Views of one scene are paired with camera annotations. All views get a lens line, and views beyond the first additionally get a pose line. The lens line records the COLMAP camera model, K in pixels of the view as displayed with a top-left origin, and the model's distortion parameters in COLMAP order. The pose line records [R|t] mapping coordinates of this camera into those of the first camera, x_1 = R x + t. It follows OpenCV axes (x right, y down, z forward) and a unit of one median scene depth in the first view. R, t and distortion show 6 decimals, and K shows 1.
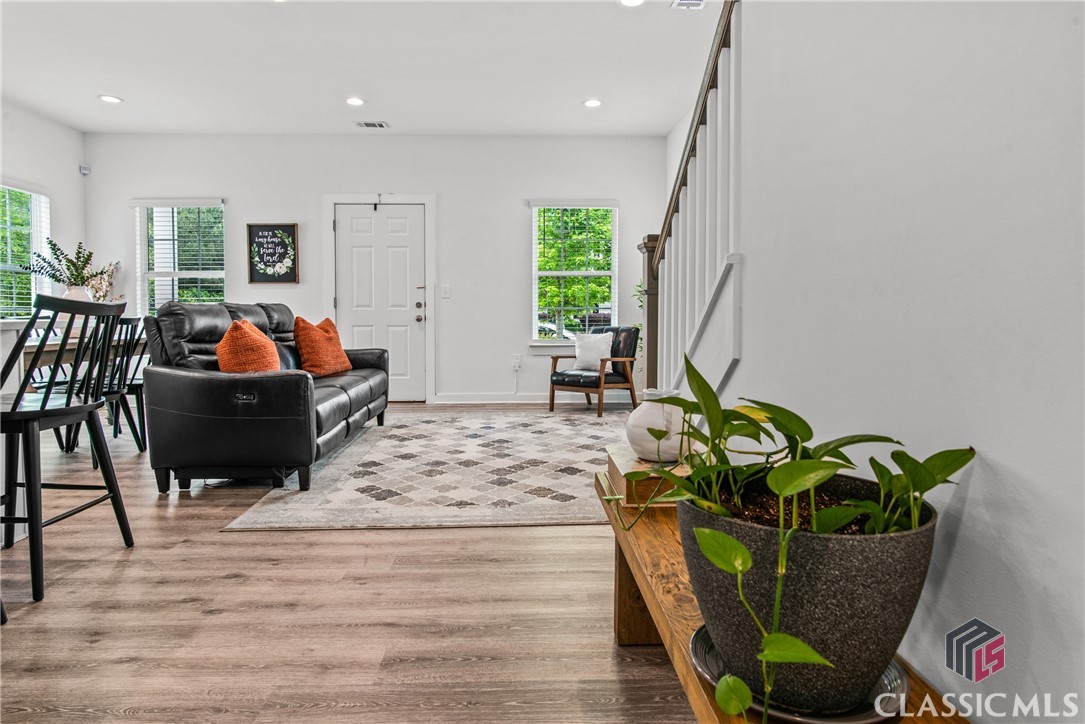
lens RADIAL K [[640.4, 0, 535.9], [0, 640.4, 313.5], [0, 0, 1]] dist [-0.002653, 0.001102]
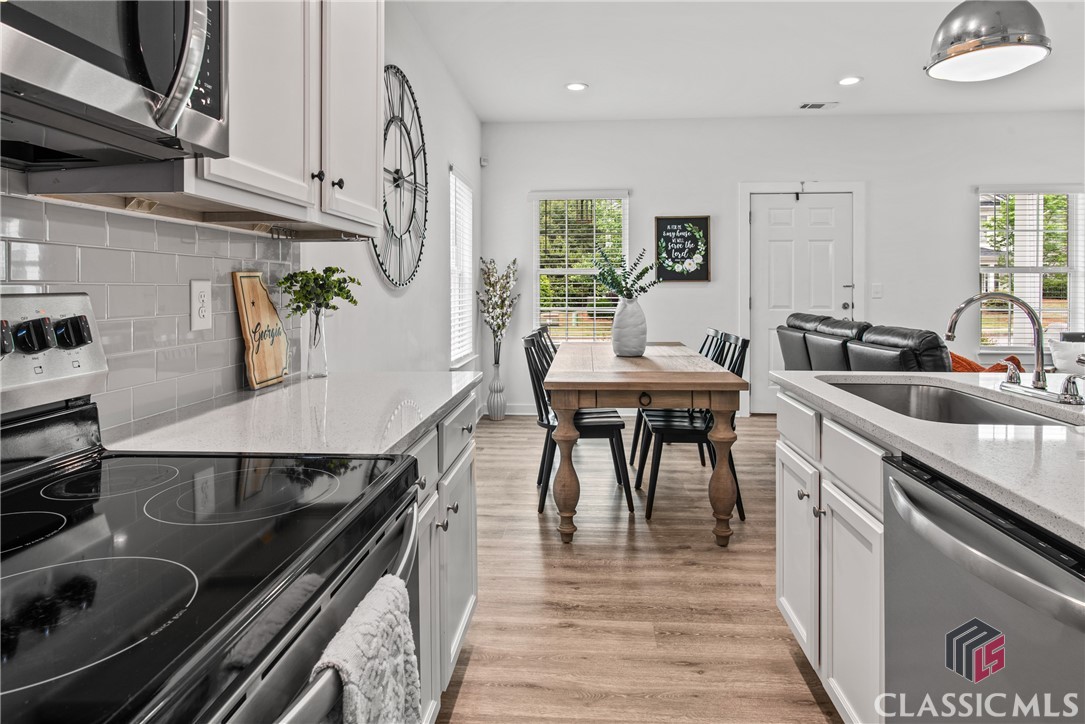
lens RADIAL K [[643.4, 0, 545.5], [0, 643.4, 284.1], [0, 0, 1]] dist [-0.001865, 0.000225]
pose [[0.994176, 0.000846, -0.107766, -0.505687], [-0.001205, 0.999994, -0.003267, -0.040485], [0.107763, 0.003378, 0.994171, 0.069707]]
